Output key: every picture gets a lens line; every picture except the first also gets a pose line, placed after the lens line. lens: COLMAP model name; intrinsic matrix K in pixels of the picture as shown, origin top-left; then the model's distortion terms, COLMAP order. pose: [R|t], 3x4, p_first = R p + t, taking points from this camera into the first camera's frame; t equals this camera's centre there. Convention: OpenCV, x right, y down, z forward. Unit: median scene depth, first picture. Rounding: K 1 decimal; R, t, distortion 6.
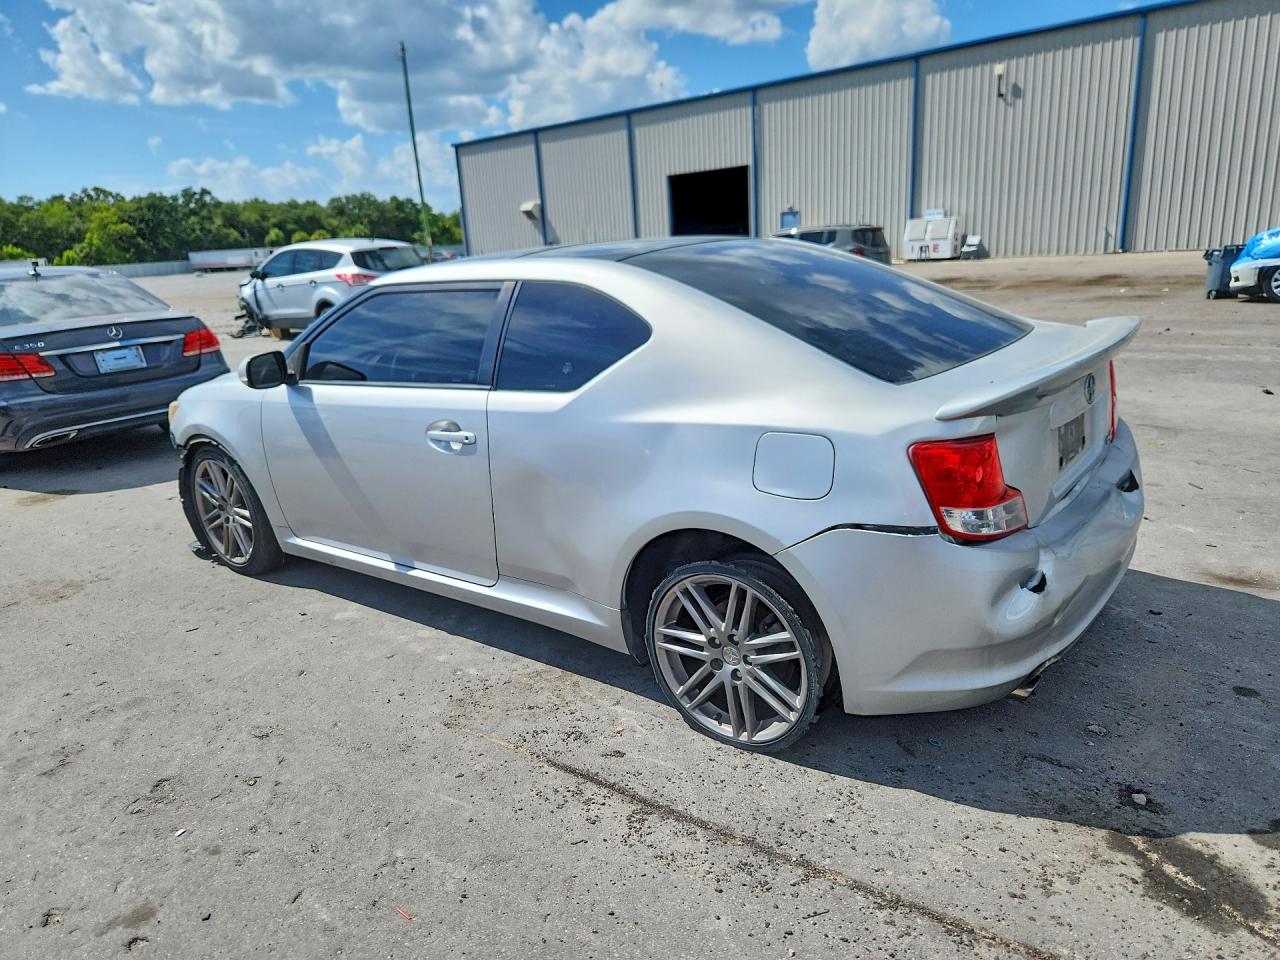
lens RADIAL K [[911.1, 0, 644.0], [0, 911.1, 481.5], [0, 0, 1]] dist [0.023774, -0.000721]
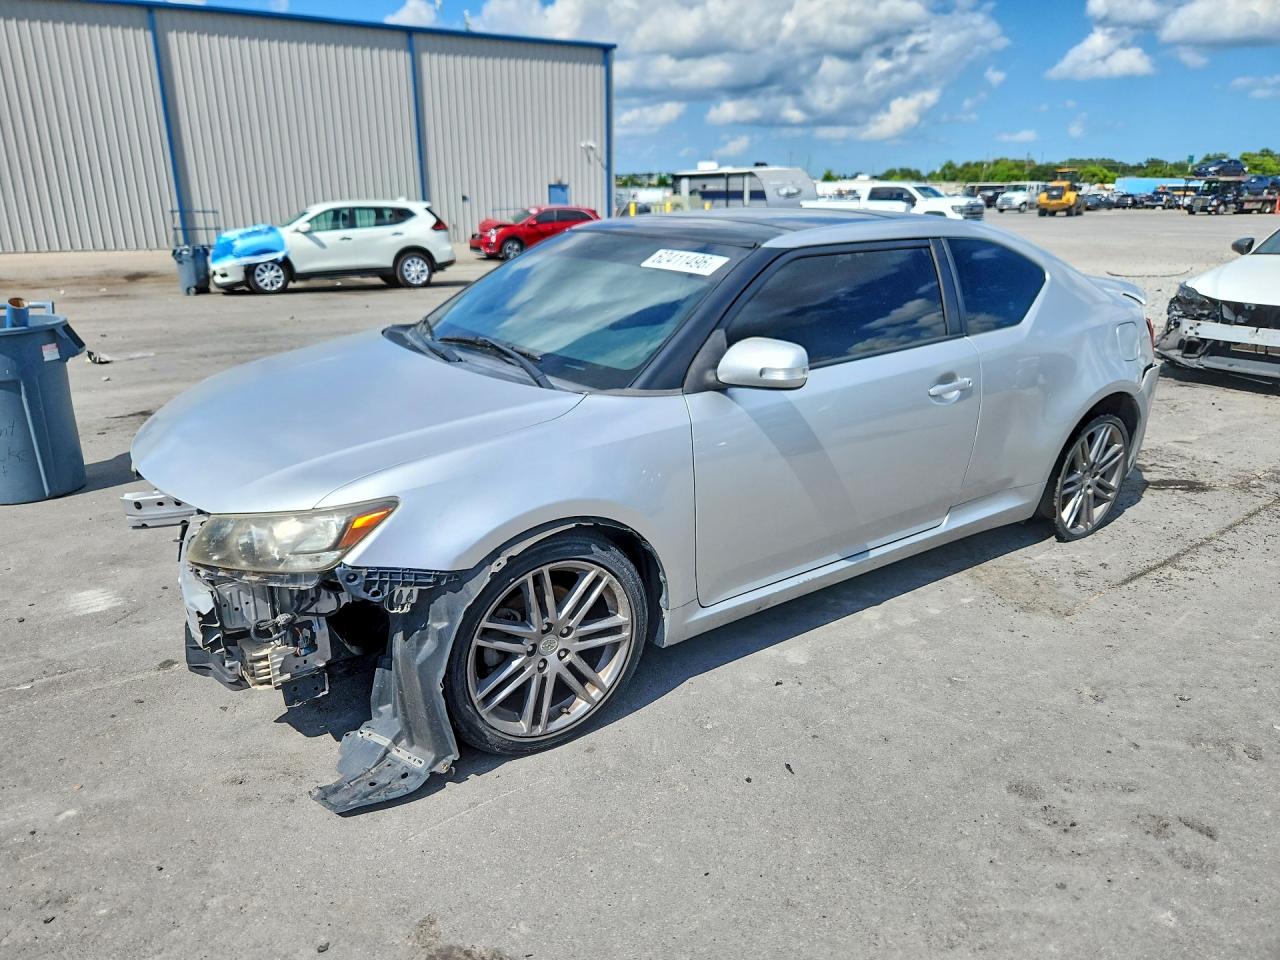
lens RADIAL K [[911.1, 0, 644.0], [0, 911.1, 481.5], [0, 0, 1]] dist [0.023774, -0.000721]
pose [[0.263328, -0.231777, 0.936450, -1.202339], [0.242857, 0.955374, 0.168170, -0.187261], [-0.933637, 0.183139, 0.307865, 0.956913]]
